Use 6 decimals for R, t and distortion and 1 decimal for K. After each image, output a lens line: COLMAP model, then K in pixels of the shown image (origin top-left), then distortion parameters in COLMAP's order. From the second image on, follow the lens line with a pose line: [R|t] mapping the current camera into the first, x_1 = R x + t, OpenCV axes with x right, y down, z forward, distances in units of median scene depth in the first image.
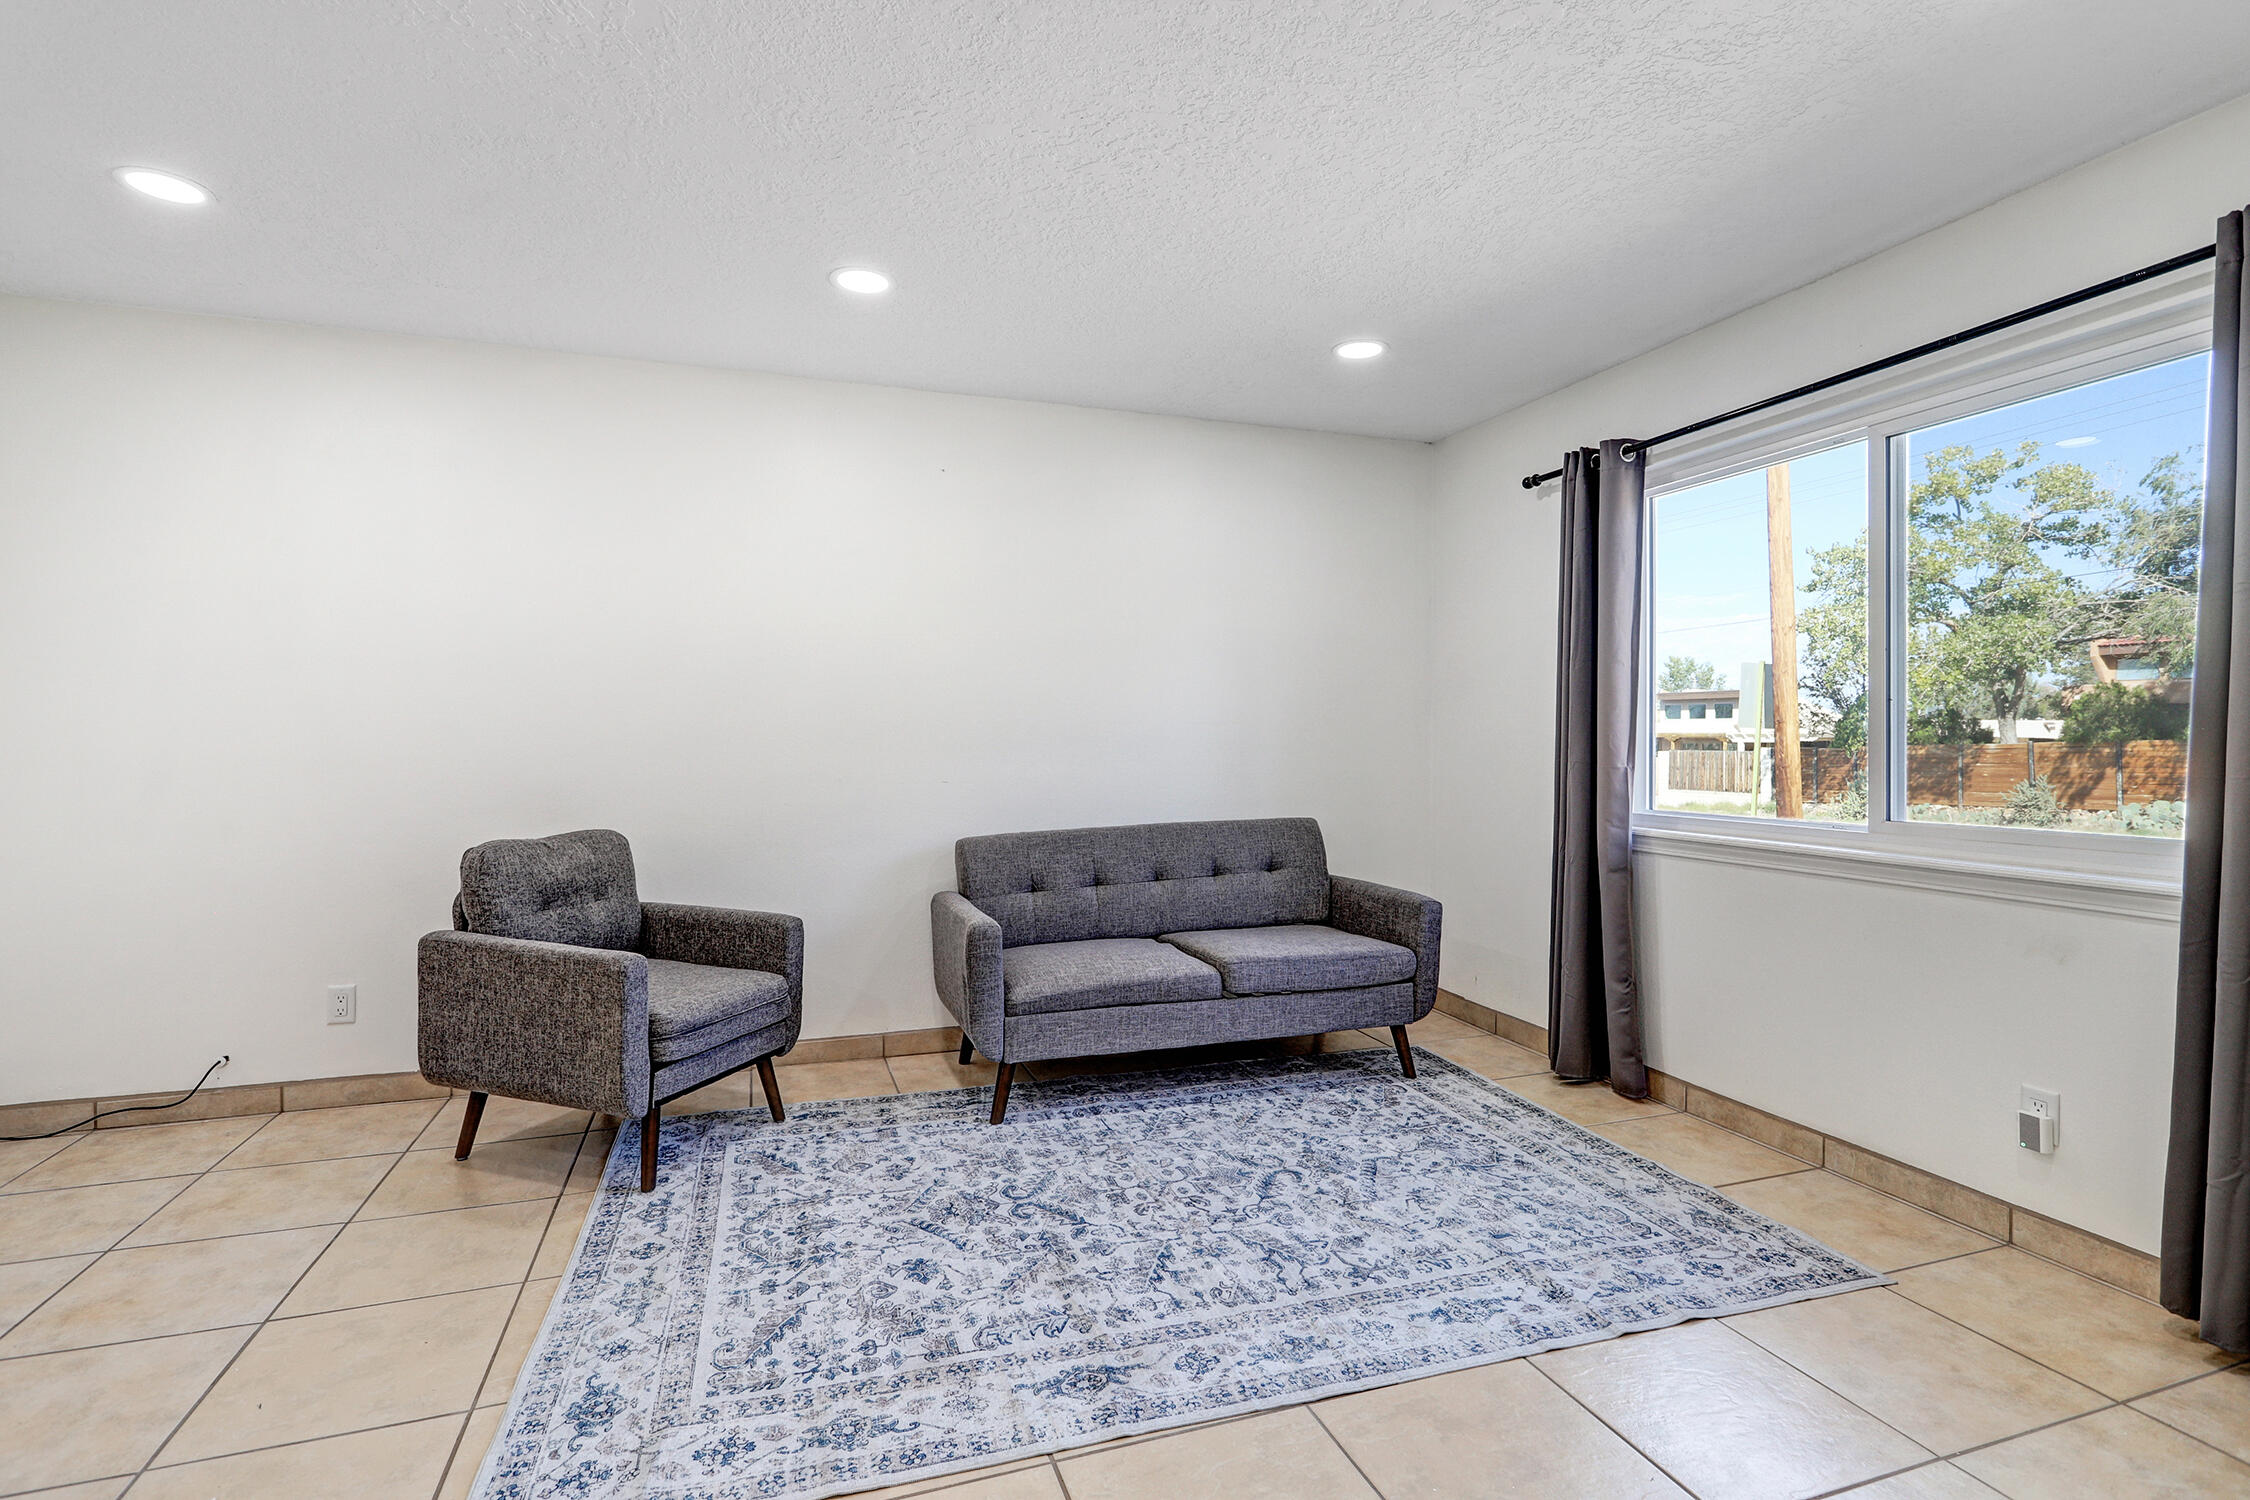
lens RADIAL K [[1068.3, 0, 1126.4], [0, 1068.3, 747.9], [0, 0, 1]] dist [-0.007024, 0.000874]
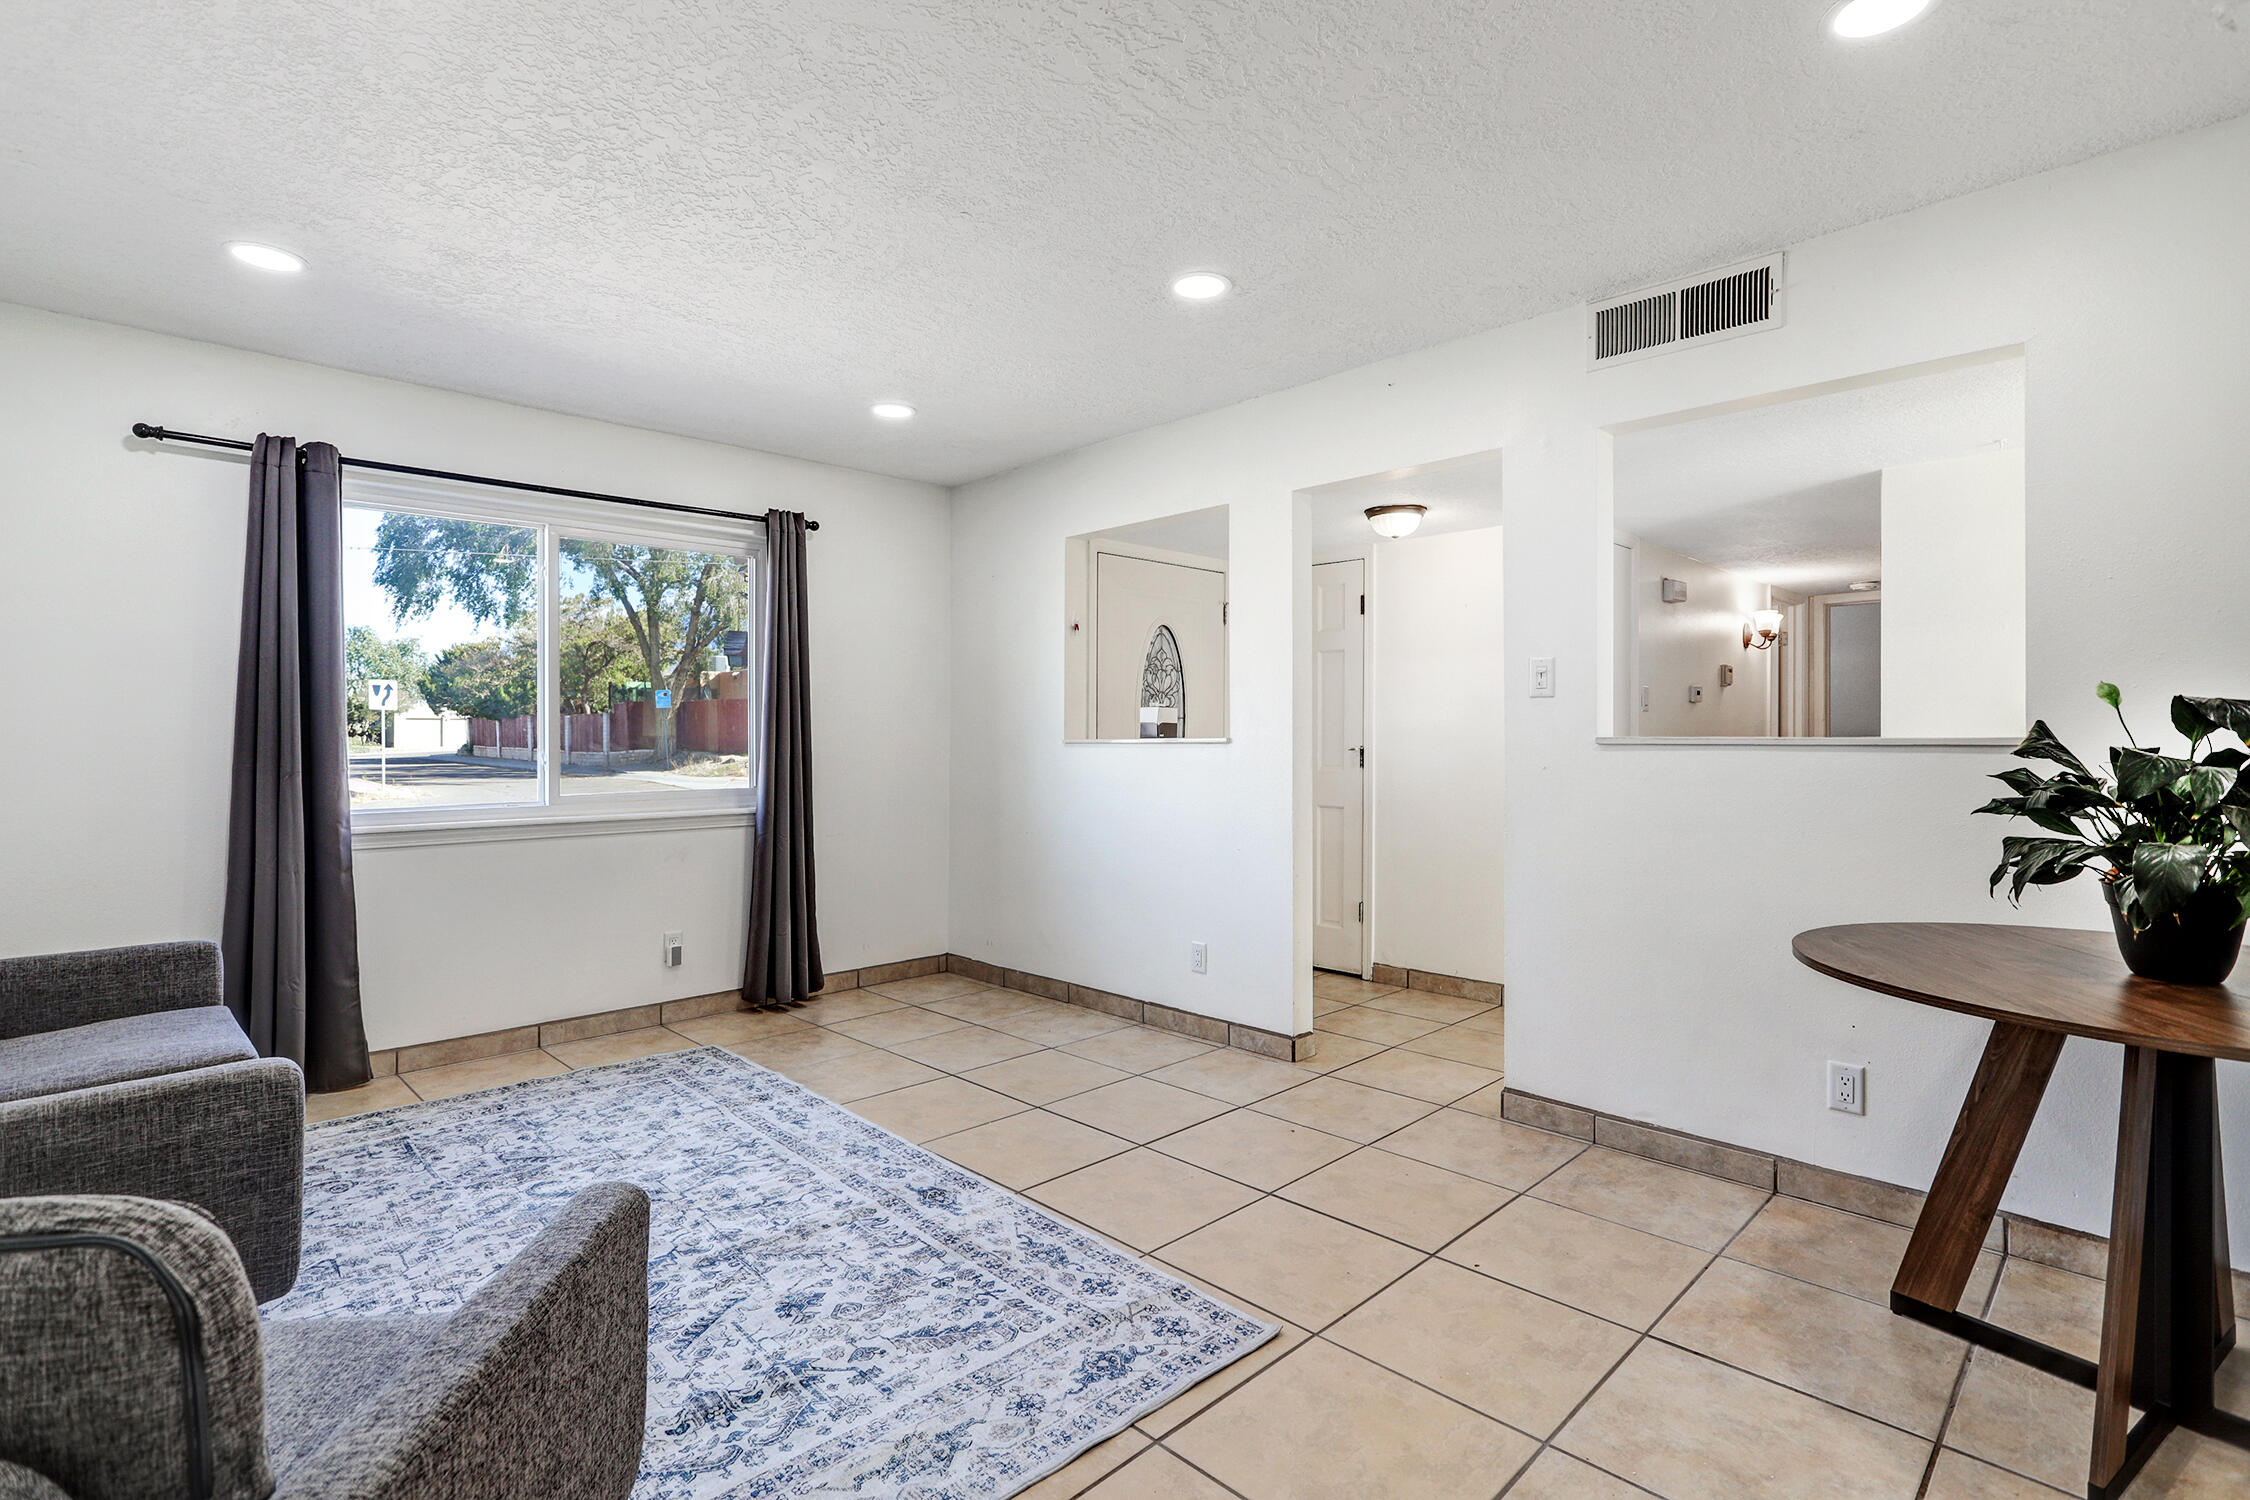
lens RADIAL K [[1068.3, 0, 1126.4], [0, 1068.3, 747.9], [0, 0, 1]] dist [-0.007024, 0.000874]
pose [[-0.437549, -0.011467, 0.899121, -1.132125], [0.010473, 0.999786, 0.017847, -0.017757], [-0.899134, 0.017226, -0.437335, 1.110081]]
